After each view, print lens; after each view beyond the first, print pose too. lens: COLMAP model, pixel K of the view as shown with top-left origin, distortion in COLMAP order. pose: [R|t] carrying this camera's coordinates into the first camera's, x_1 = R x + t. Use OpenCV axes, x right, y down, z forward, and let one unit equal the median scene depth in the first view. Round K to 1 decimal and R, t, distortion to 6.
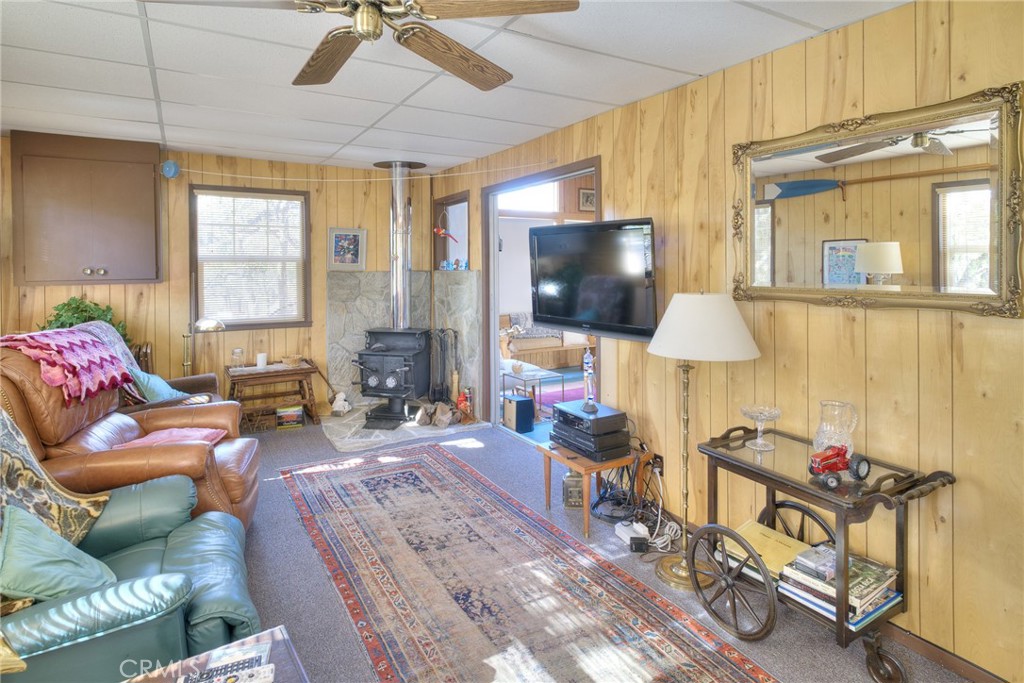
lens RADIAL K [[567.2, 0, 537.7], [0, 567.2, 254.4], [0, 0, 1]] dist [-0.010275, 0.000944]
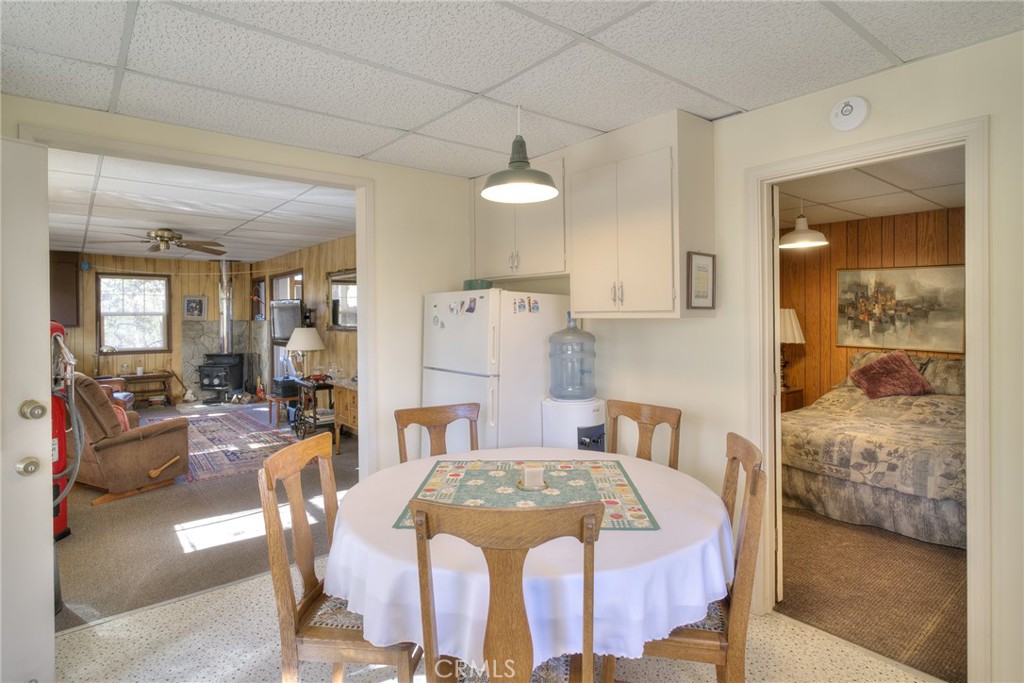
lens RADIAL K [[567.2, 0, 548.1], [0, 567.2, 303.8], [0, 0, 1]] dist [-0.010275, 0.000944]
pose [[0.989421, 0.001902, 0.145058, 0.510030], [-0.001842, 0.999998, -0.000552, -0.025081], [-0.145058, 0.000279, 0.989423, -0.917227]]
